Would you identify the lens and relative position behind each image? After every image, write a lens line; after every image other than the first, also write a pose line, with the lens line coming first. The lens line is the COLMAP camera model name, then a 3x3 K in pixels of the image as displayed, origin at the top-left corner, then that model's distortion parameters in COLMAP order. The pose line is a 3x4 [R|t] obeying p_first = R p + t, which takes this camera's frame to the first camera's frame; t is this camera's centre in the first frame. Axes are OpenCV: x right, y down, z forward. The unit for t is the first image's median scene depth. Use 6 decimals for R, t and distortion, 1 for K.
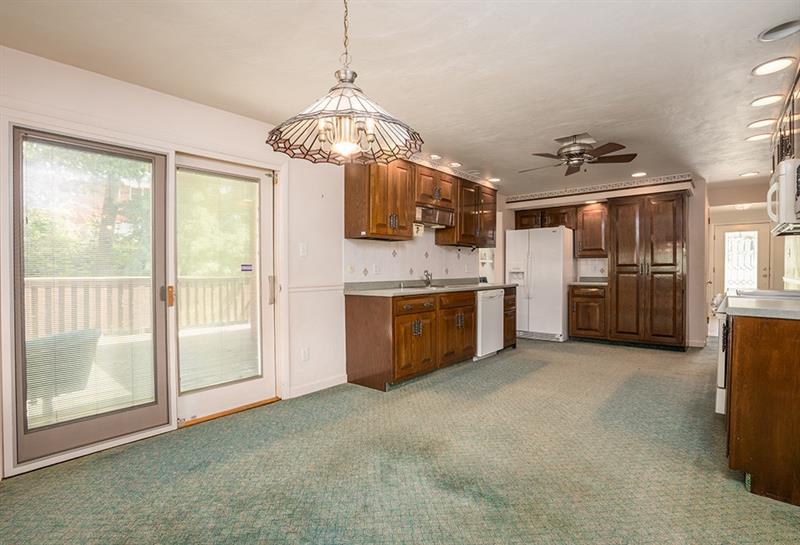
lens RADIAL K [[389.3, 0, 395.8], [0, 389.3, 274.1], [0, 0, 1]] dist [-0.002346, -0.000036]
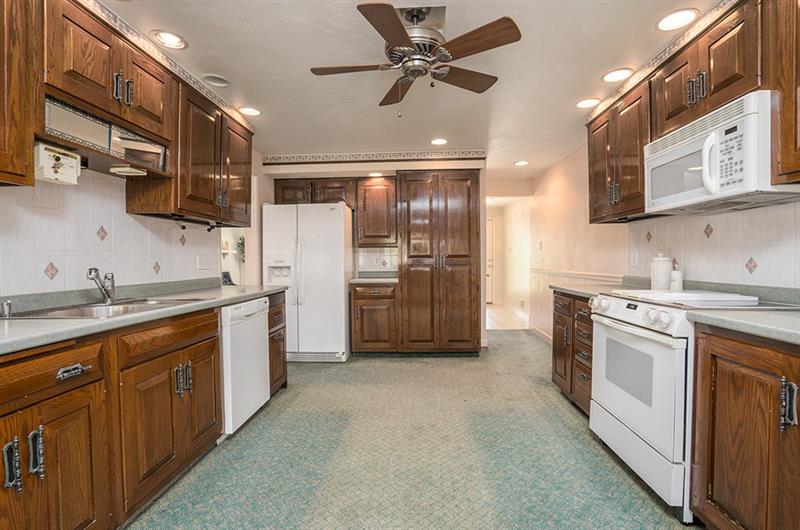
lens RADIAL K [[379.9, 0, 395.0], [0, 379.9, 266.6], [0, 0, 1]] dist [-0.045861, 0.003403]
pose [[0.795545, -0.014720, 0.605715, 0.080596], [0.012363, 0.999891, 0.008061, -0.008687], [-0.605768, 0.001075, 0.795641, 0.406327]]
